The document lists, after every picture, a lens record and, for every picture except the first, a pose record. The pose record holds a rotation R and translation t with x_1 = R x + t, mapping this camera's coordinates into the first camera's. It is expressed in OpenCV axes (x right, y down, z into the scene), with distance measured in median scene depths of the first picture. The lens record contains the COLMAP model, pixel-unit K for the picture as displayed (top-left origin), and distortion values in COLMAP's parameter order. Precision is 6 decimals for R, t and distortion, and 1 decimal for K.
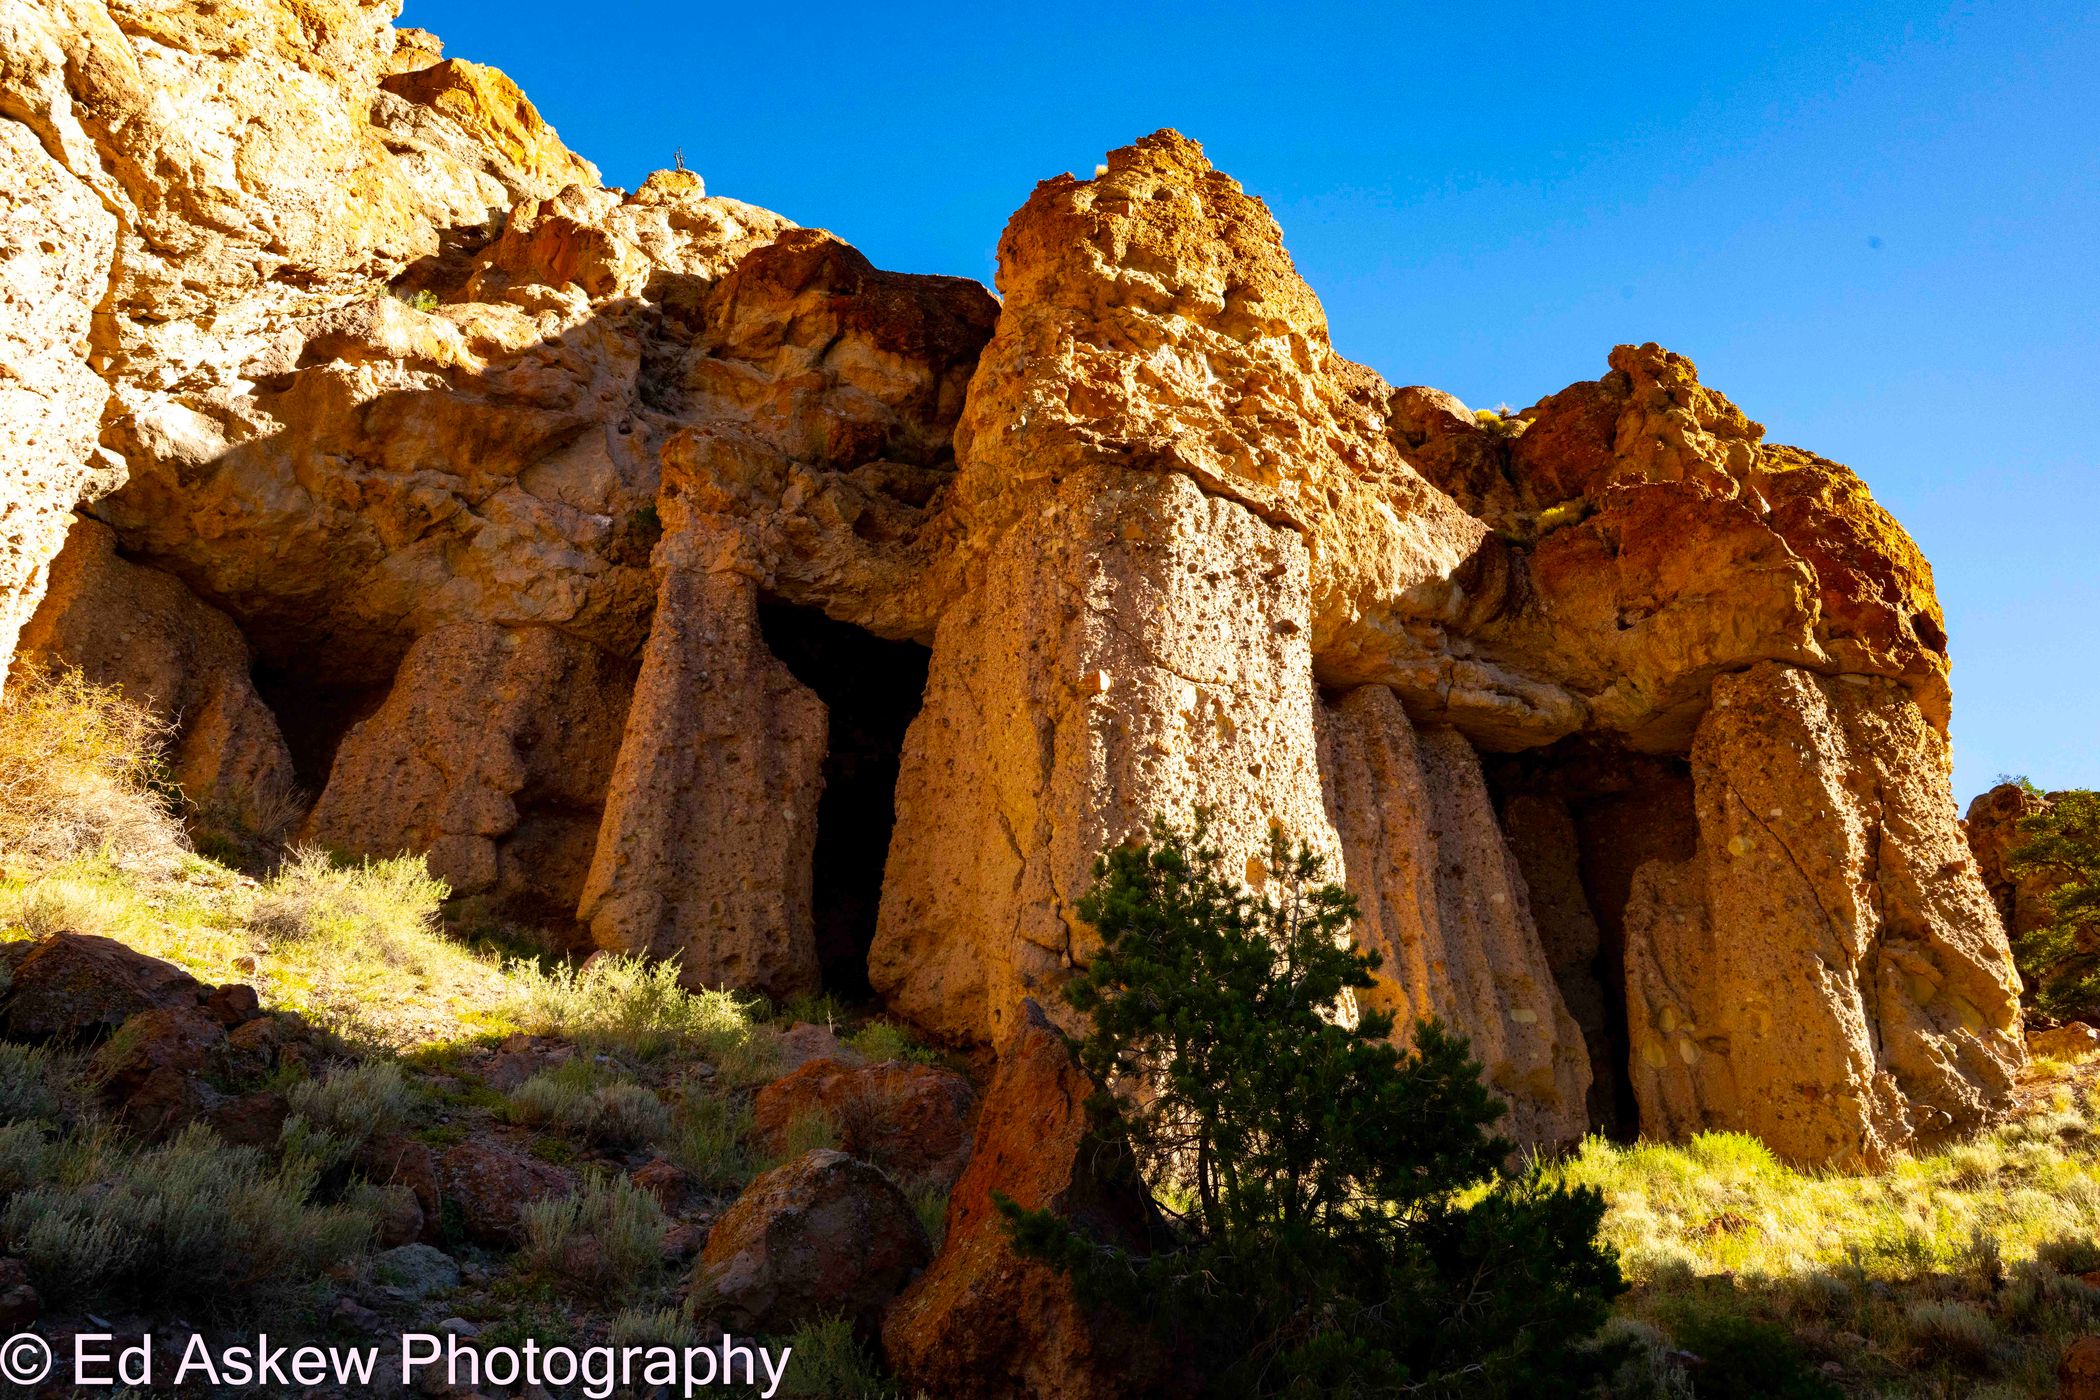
lens RADIAL K [[1413.2, 0, 1053.8], [0, 1413.2, 710.2], [0, 0, 1]] dist [-0.003226, 0.000862]
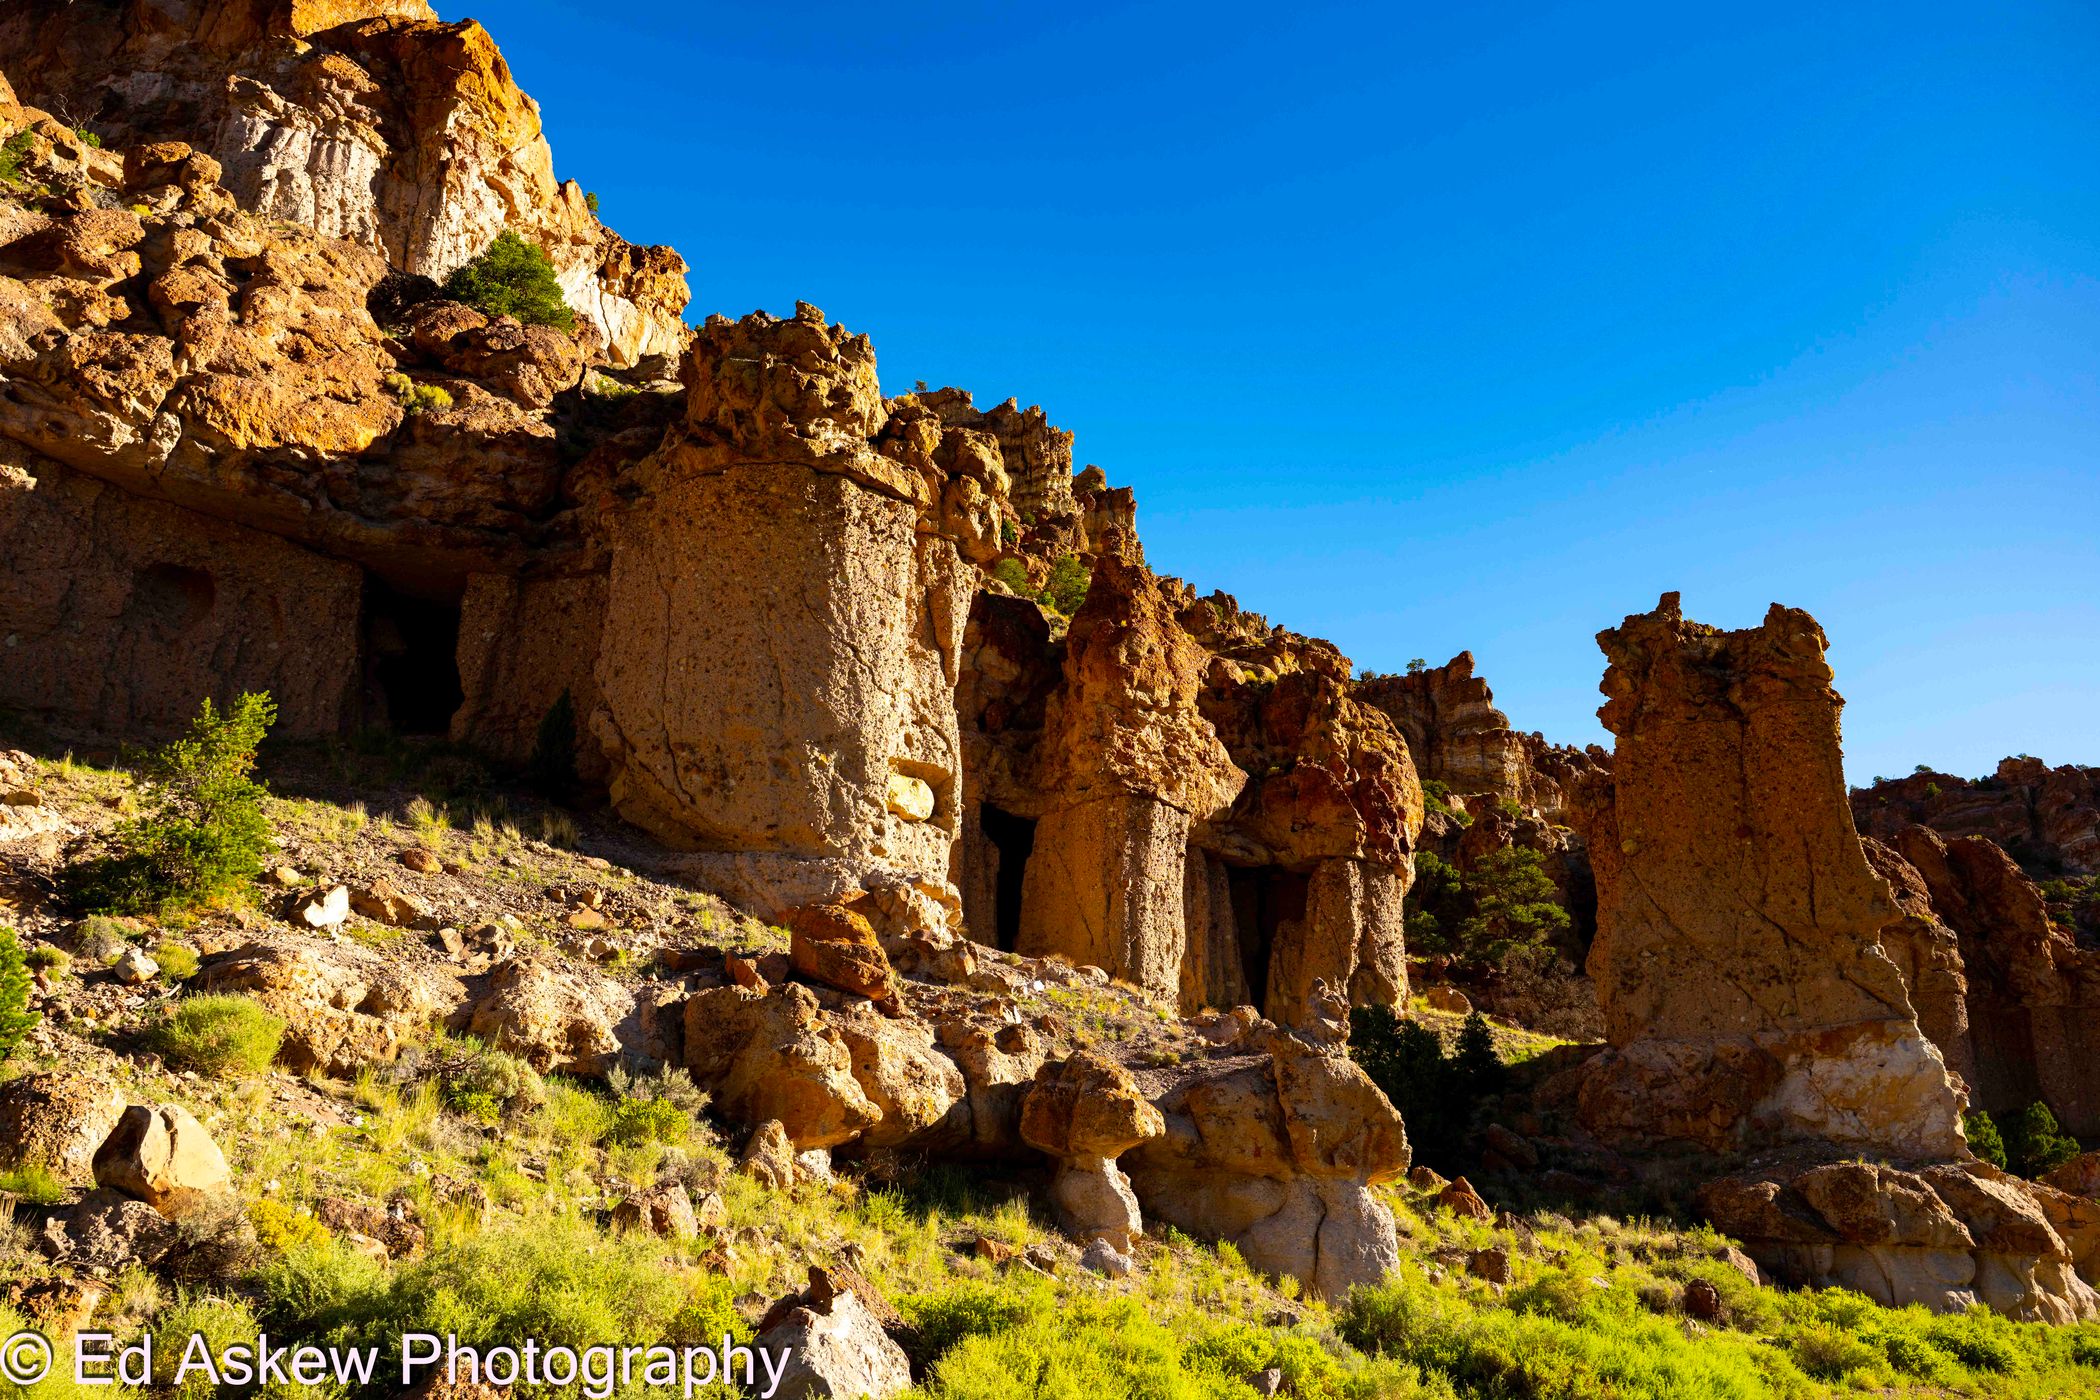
lens RADIAL K [[1631.8, 0, 1050.0], [0, 1631.8, 700.0], [0, 0, 1]] dist [0.001746, -0.002276]
pose [[0.959203, 0.119790, 0.256086, -0.832783], [-0.159972, 0.976815, 0.142270, -0.679176], [-0.233106, -0.177432, 0.956127, -1.734814]]
